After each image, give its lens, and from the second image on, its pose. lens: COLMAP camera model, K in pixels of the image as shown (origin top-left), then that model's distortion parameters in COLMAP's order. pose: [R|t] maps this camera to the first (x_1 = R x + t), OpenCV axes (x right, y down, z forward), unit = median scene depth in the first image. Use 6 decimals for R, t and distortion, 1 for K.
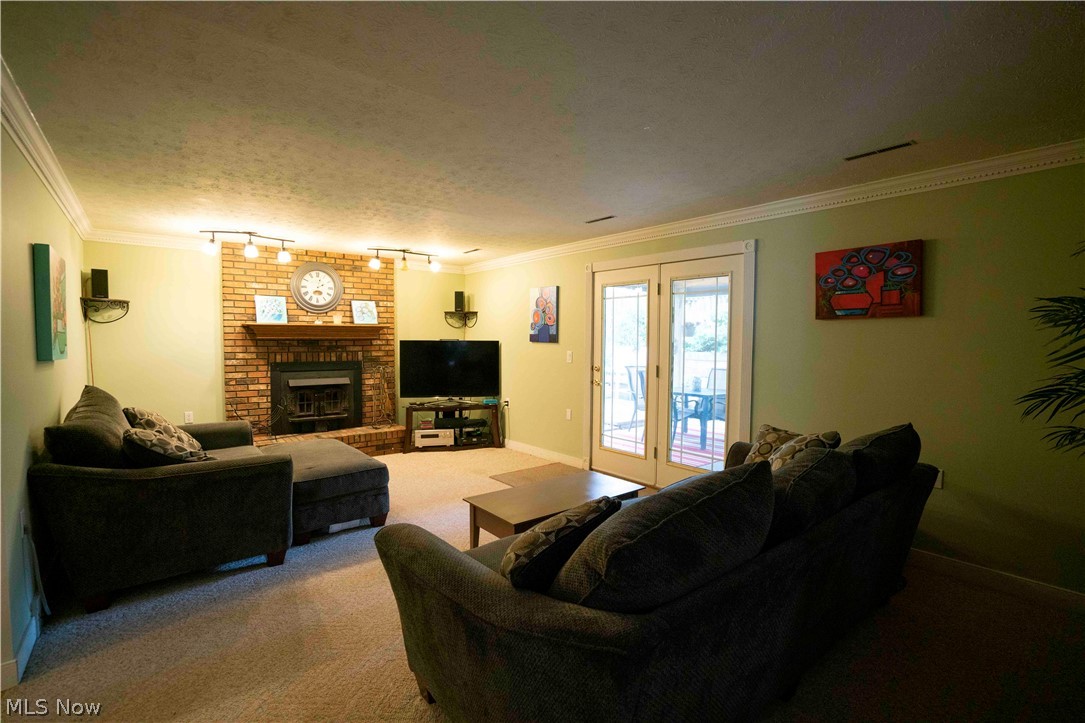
lens RADIAL K [[501.9, 0, 540.6], [0, 501.9, 363.7], [0, 0, 1]] dist [-0.067516, 0.025419]
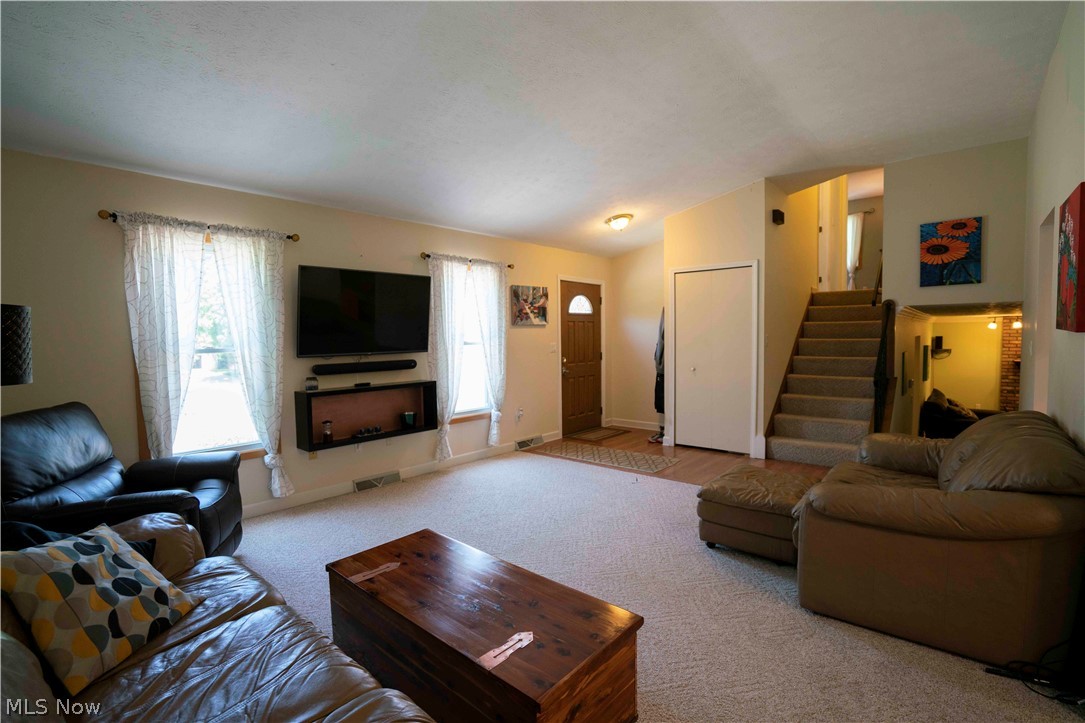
lens RADIAL K [[501.9, 0, 540.6], [0, 501.9, 363.7], [0, 0, 1]] dist [-0.067516, 0.025419]
pose [[0.171127, 0.051011, -0.983927, 1.041007], [-0.036081, 0.998313, 0.045482, -0.104789], [0.984588, 0.027717, 0.172679, -1.269301]]
